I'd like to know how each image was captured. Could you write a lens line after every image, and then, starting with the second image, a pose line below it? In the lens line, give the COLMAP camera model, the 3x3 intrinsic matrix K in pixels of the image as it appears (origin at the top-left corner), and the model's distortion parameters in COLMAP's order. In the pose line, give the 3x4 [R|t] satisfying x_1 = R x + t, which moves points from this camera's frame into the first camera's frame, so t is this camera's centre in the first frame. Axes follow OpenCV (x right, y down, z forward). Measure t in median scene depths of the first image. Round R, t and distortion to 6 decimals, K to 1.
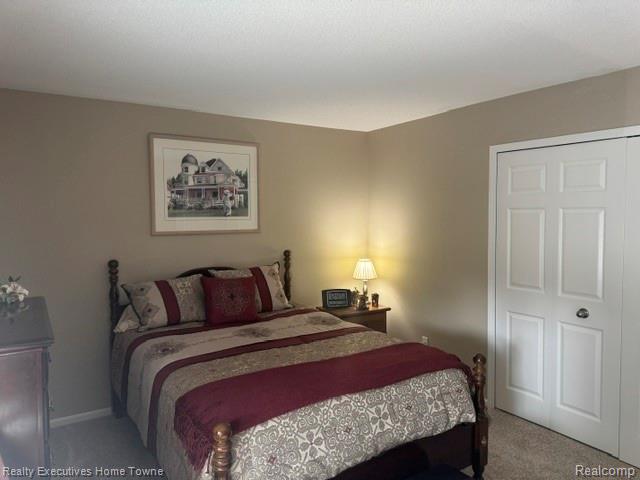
lens RADIAL K [[446.7, 0, 316.3], [0, 446.7, 239.0], [0, 0, 1]] dist [0.041064, -0.049444]
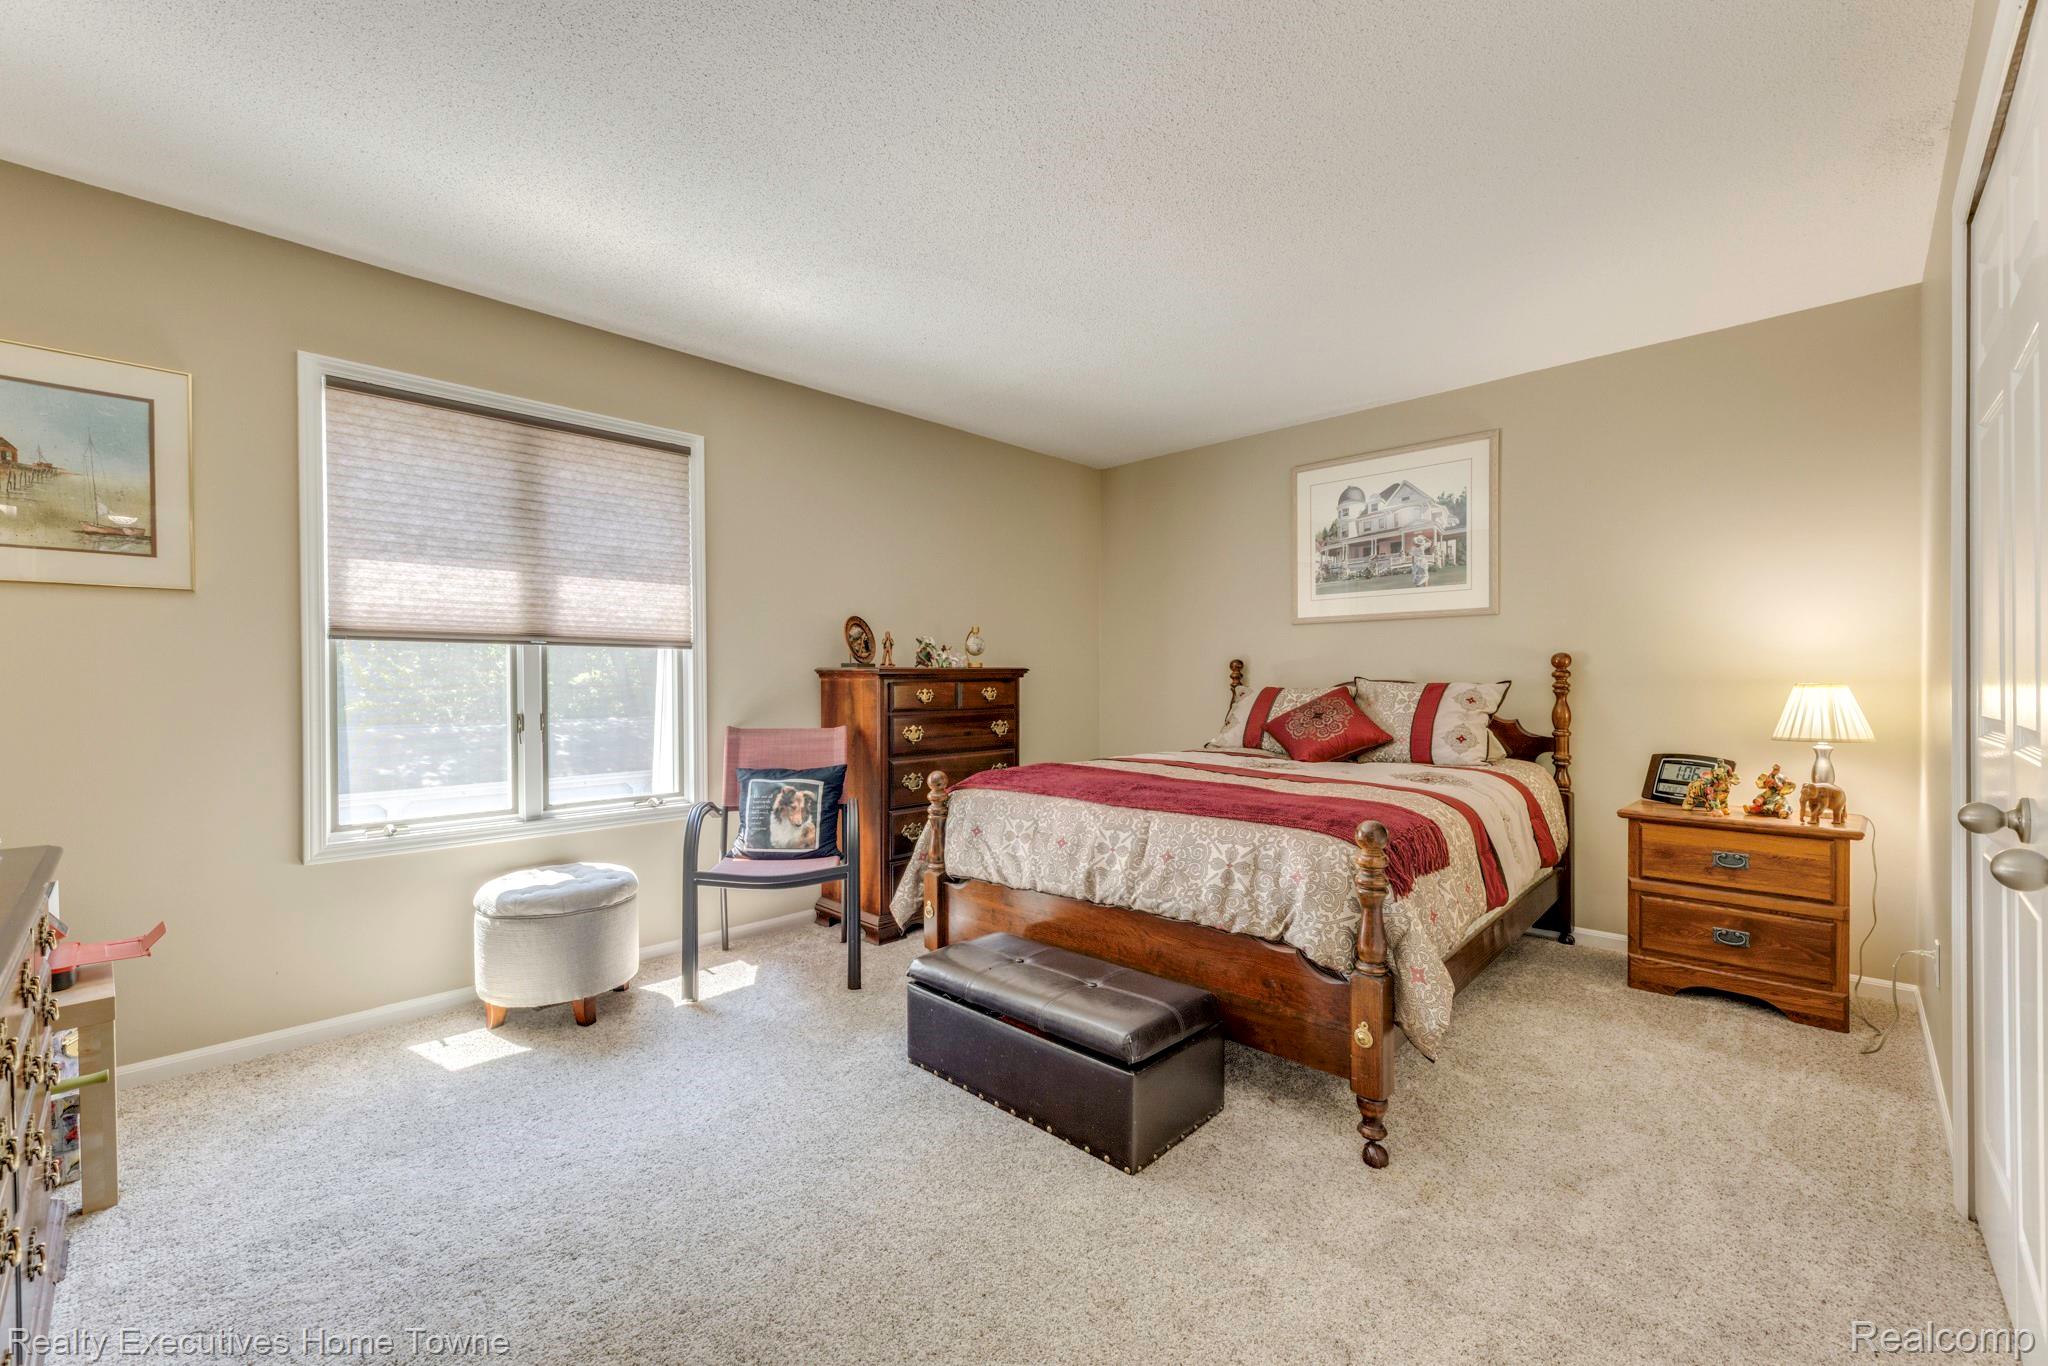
lens RADIAL K [[851.5, 0, 1018.8], [0, 851.5, 689.0], [0, 0, 1]] dist [0.002534, 0.000118]
pose [[0.225655, 0.010676, -0.974149, 0.692233], [-0.060969, 0.998135, -0.003185, 0.105246], [0.972298, 0.060112, 0.225885, 0.330910]]
